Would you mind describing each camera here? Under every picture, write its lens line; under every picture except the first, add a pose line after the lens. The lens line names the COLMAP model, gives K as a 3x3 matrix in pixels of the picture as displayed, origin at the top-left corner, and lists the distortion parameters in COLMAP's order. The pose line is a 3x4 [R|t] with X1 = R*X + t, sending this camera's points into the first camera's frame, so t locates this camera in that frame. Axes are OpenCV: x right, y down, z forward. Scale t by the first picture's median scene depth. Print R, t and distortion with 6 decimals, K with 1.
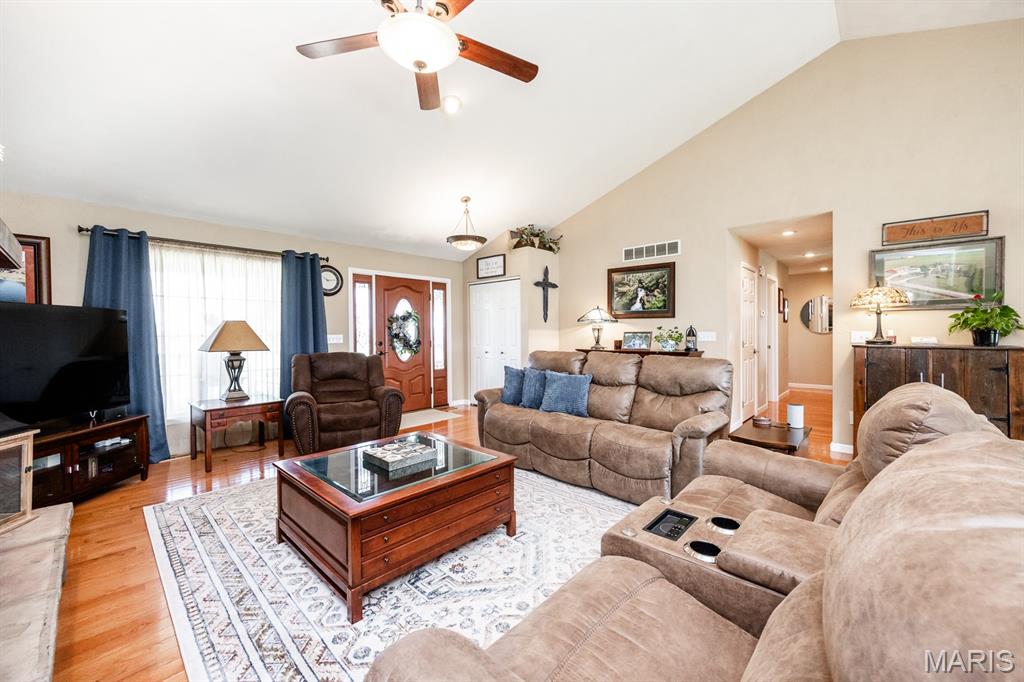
lens RADIAL K [[394.1, 0, 512.0], [0, 394.1, 341.0], [0, 0, 1]] dist [-0.000045, -0.000013]
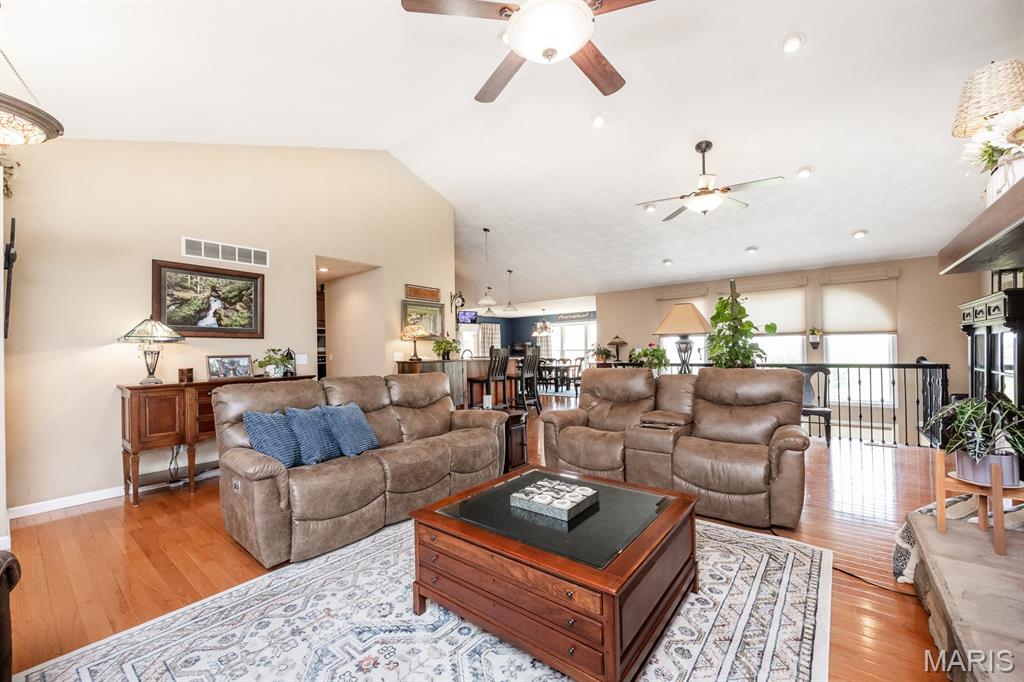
lens RADIAL K [[427.1, 0, 496.4], [0, 427.1, 344.6], [0, 0, 1]] dist [0.016873, 0.000008]
pose [[-0.053391, 0.016704, 0.998434, -0.537459], [0.034919, 0.999280, -0.014851, -0.013865], [-0.997963, 0.034071, -0.053935, 0.525662]]
